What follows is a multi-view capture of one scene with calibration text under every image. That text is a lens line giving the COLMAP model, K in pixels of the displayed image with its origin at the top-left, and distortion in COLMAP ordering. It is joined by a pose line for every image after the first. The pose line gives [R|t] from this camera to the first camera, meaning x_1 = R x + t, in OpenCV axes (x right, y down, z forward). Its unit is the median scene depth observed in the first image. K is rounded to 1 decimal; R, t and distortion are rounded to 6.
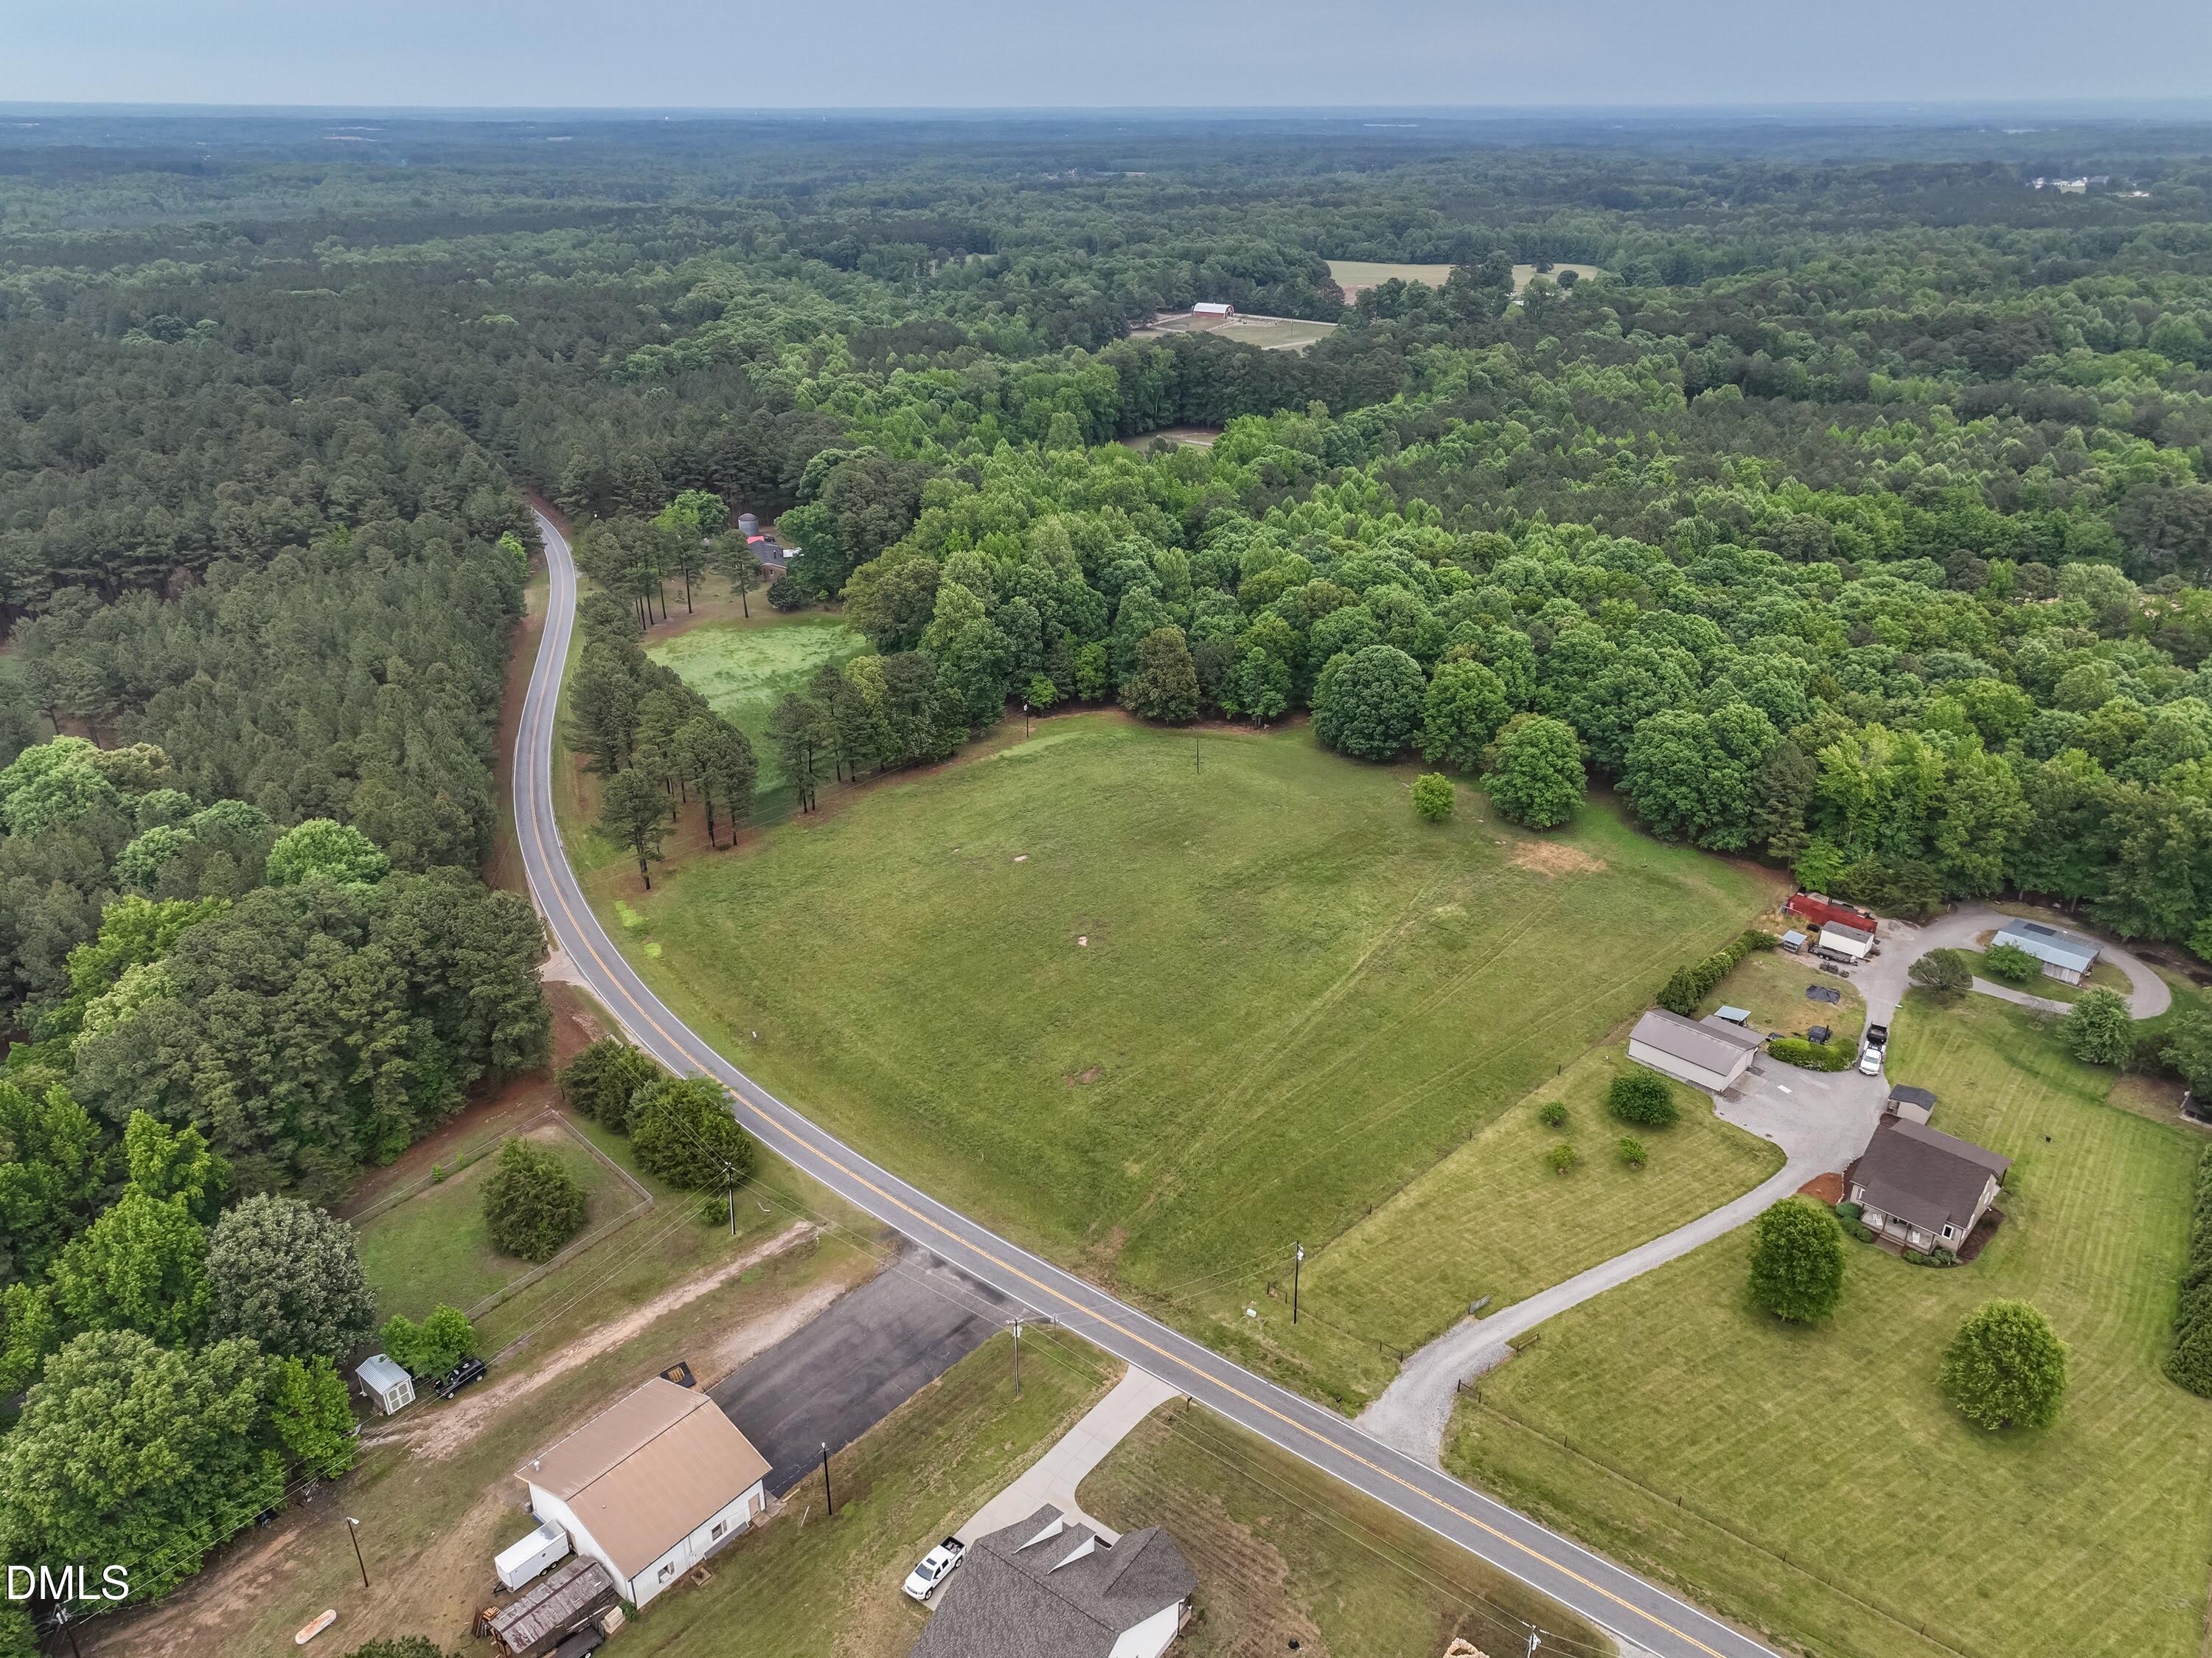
lens RADIAL K [[1538.1, 0, 1110.1], [0, 1538.1, 874.7], [0, 0, 1]] dist [0.004368, 0.023910]
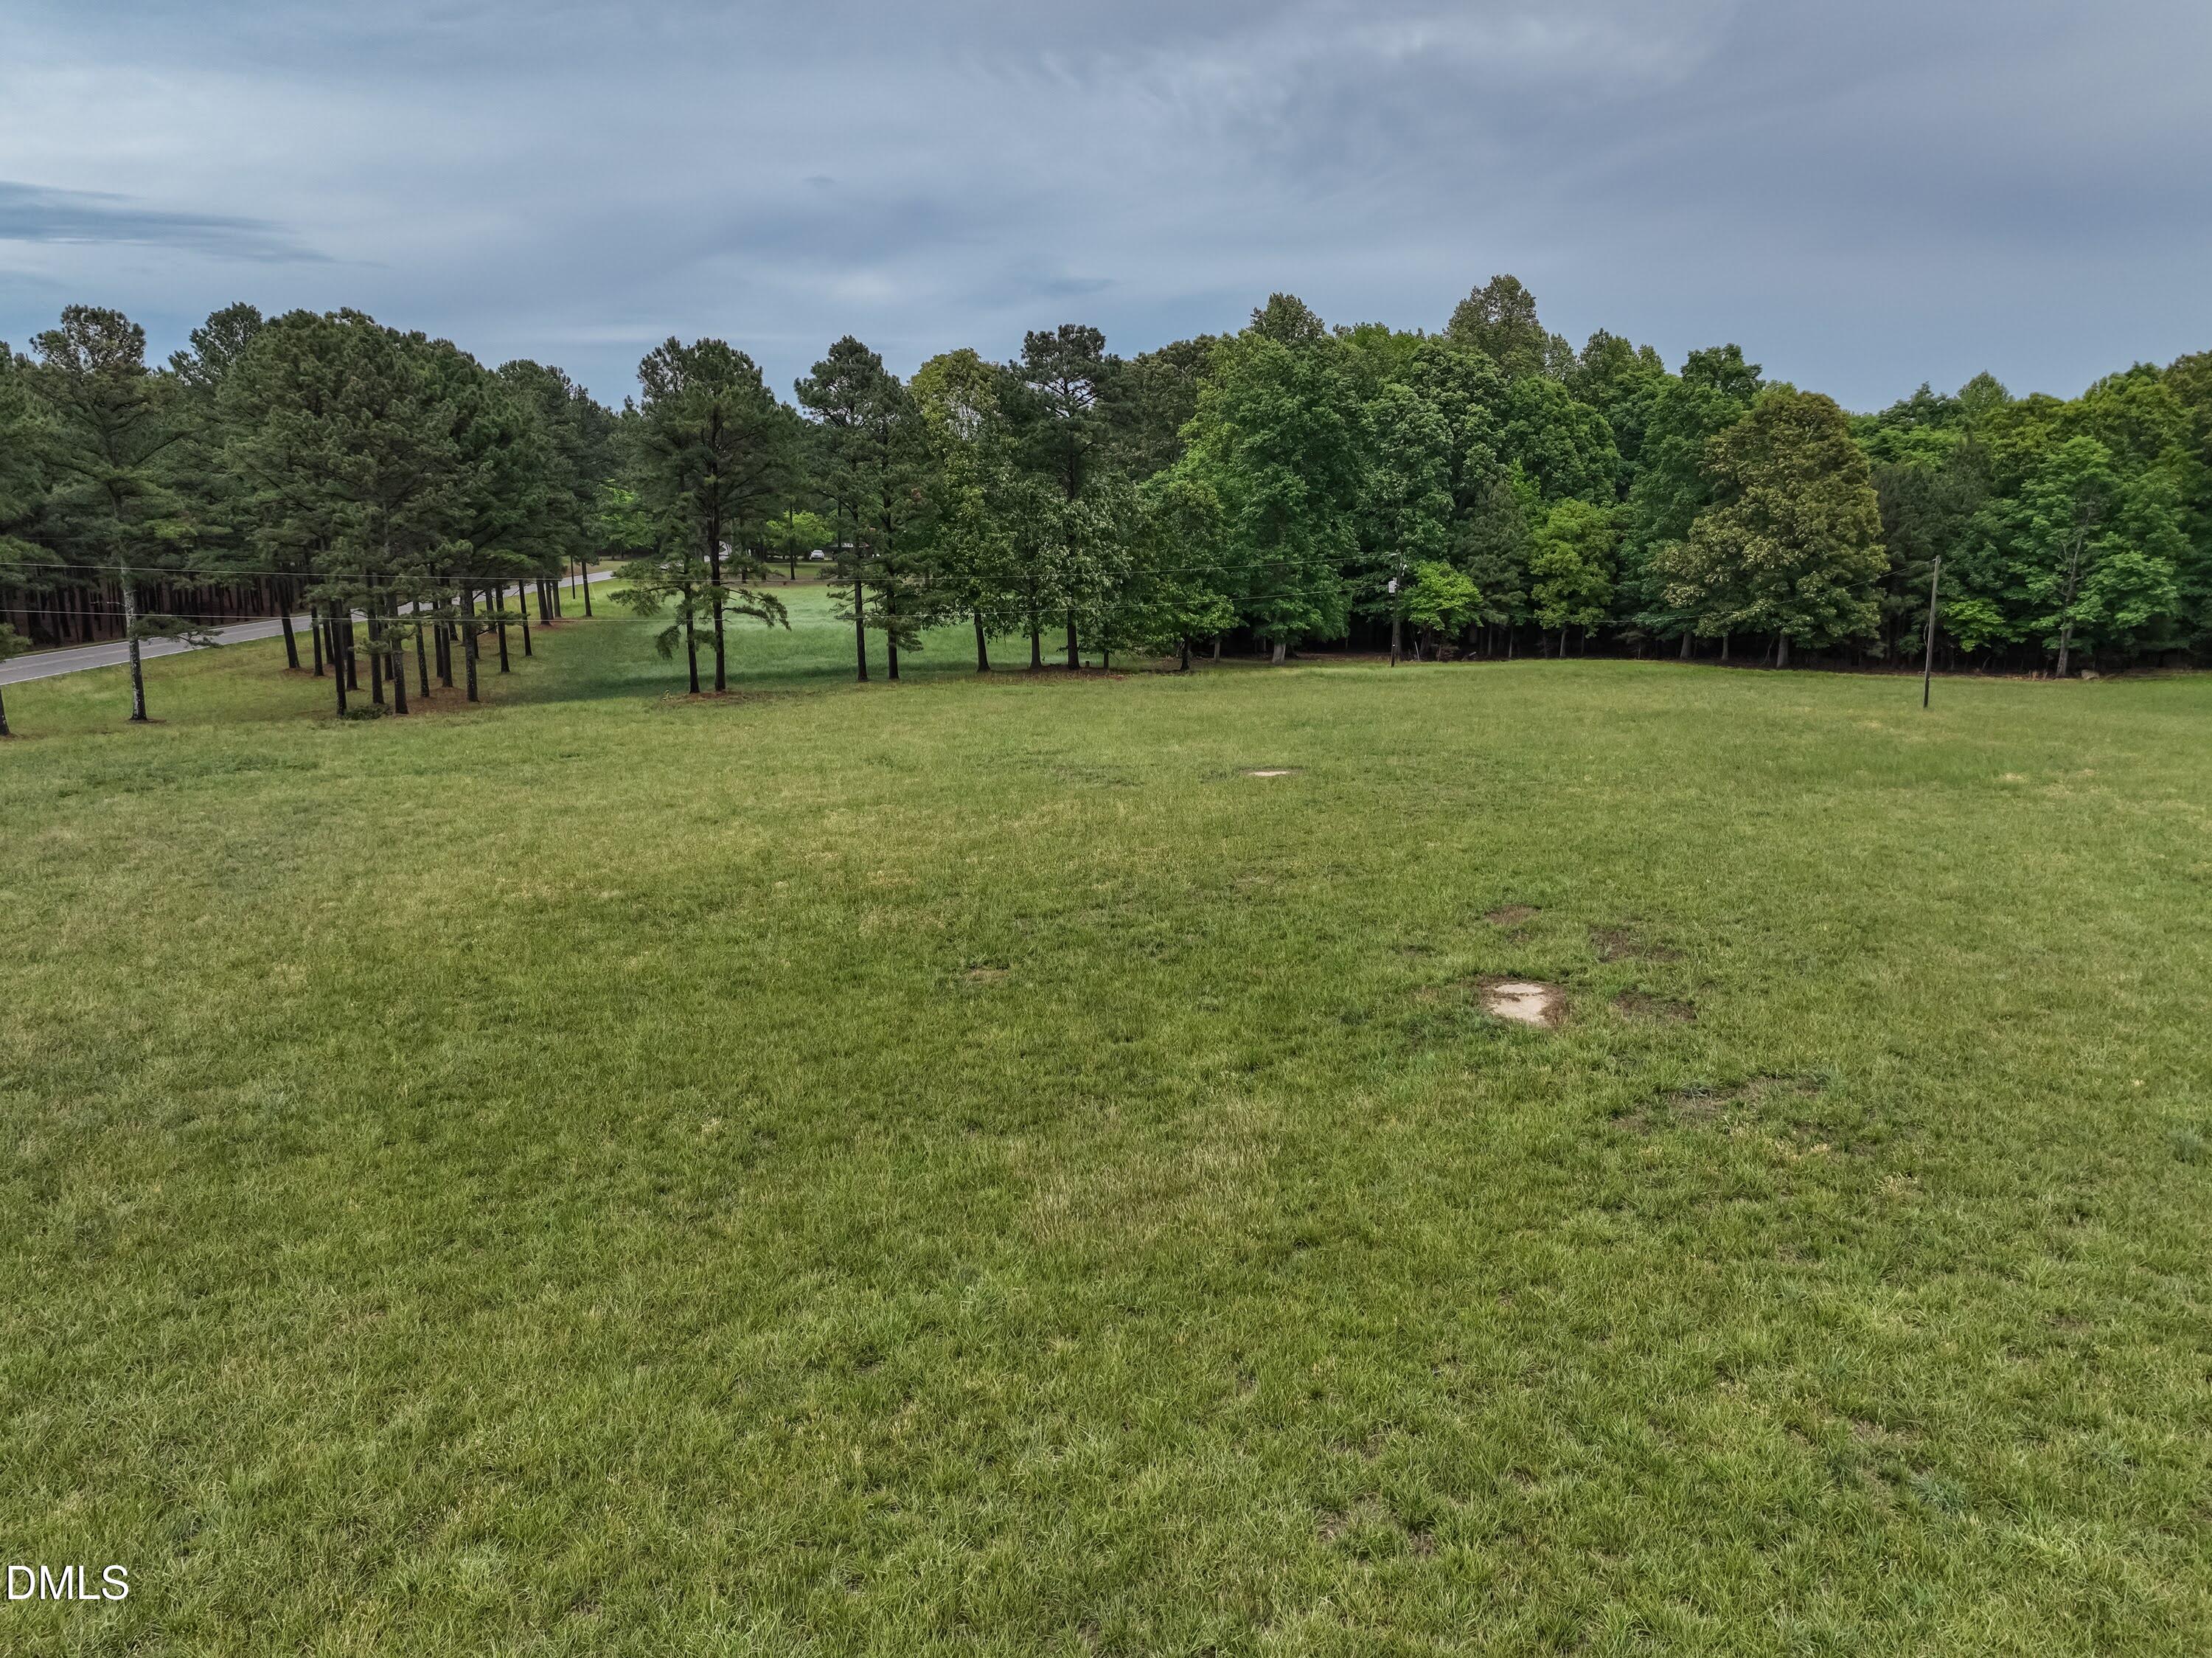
lens RADIAL K [[1551.7, 0, 1108.8], [0, 1551.7, 826.6], [0, 0, 1]] dist [0.002007, 0.027757]
pose [[0.959395, 0.066621, -0.274085, -0.015308], [-0.132415, 0.964356, -0.229095, 0.056983], [0.249053, 0.256085, 0.934020, 0.752165]]
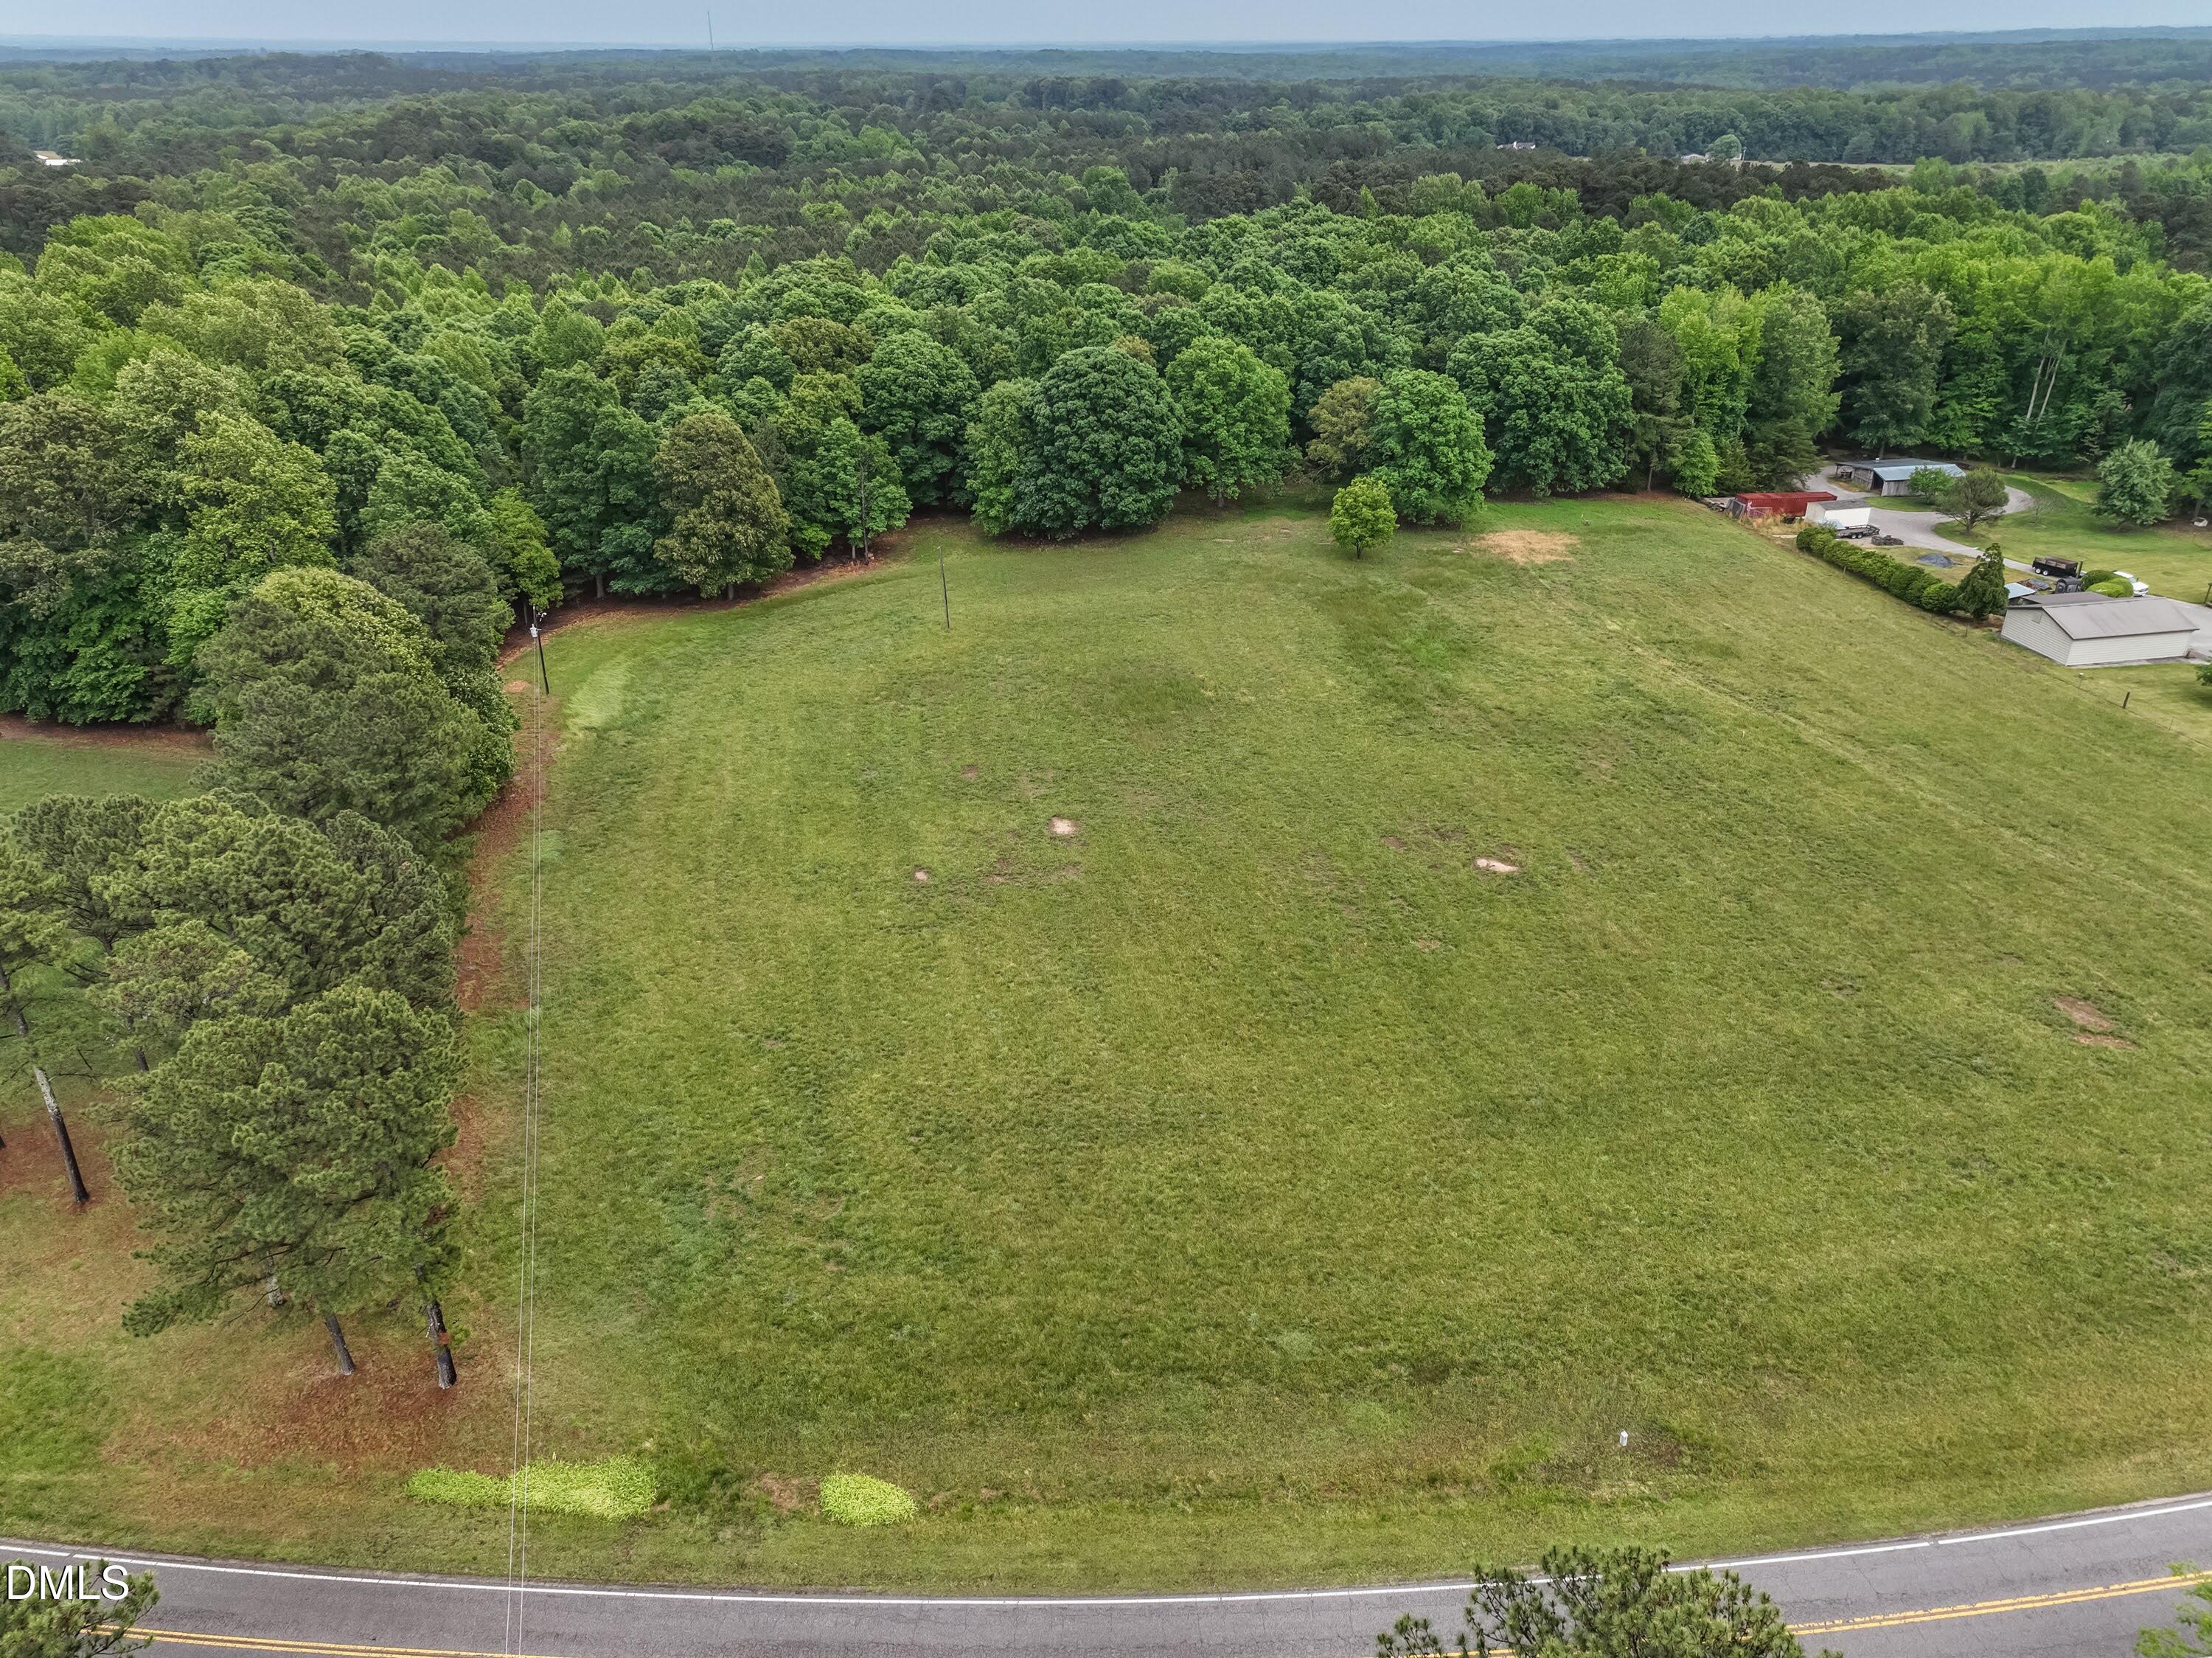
lens RADIAL K [[1551.7, 0, 1108.8], [0, 1551.7, 826.6], [0, 0, 1]] dist [0.002007, 0.027757]
pose [[0.579456, -0.368132, 0.727124, -0.379495], [0.370922, 0.913540, 0.166918, -0.081122], [-0.725705, 0.172985, 0.665905, 0.673807]]
